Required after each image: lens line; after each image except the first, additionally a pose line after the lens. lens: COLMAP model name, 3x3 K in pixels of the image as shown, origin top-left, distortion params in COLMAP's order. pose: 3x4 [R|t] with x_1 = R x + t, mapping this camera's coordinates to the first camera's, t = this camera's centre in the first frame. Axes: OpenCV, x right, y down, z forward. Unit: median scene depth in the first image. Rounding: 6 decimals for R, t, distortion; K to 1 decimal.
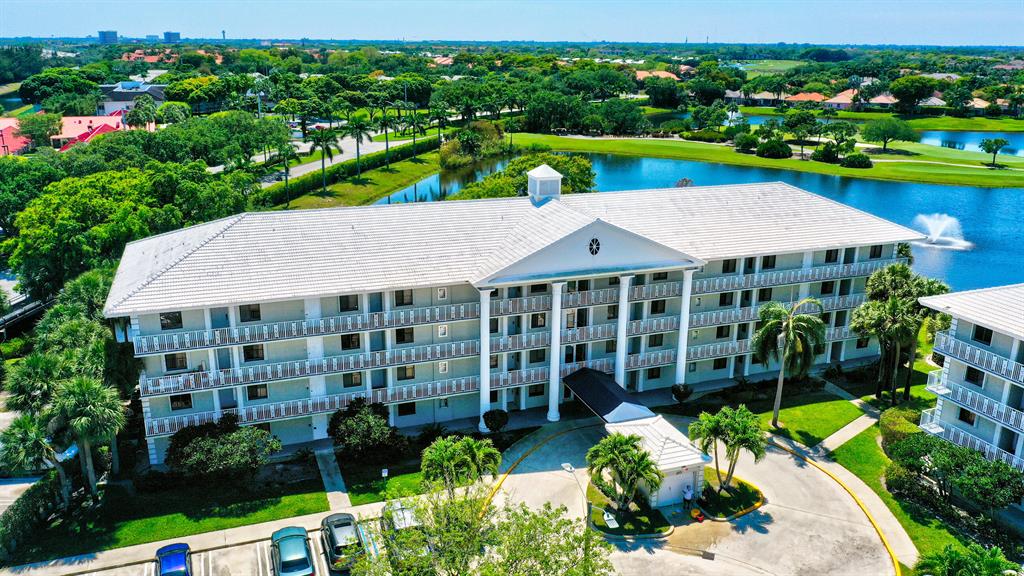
lens RADIAL K [[830.3, 0, 526.5], [0, 830.3, 263.8], [0, 0, 1]] dist [-0.003078, -0.001401]
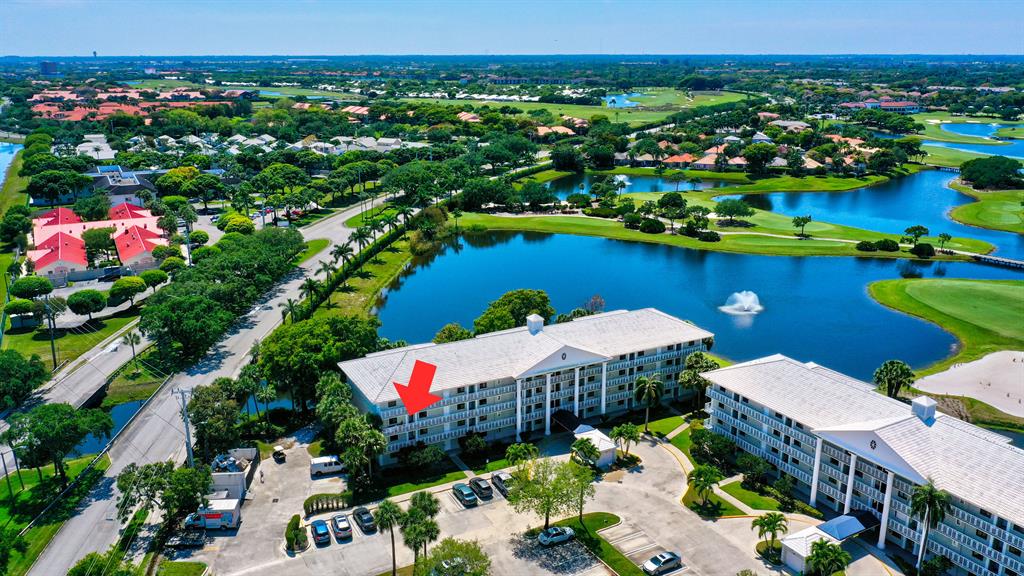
lens RADIAL K [[807.9, 0, 512.0], [0, 807.9, 288.0], [0, 0, 1]] dist [0.000744, -0.000324]
pose [[0.993759, -0.051278, 0.099067, -0.251156], [0.050525, 0.998672, 0.010096, -0.223122], [-0.099453, -0.005028, 0.995030, -1.106127]]
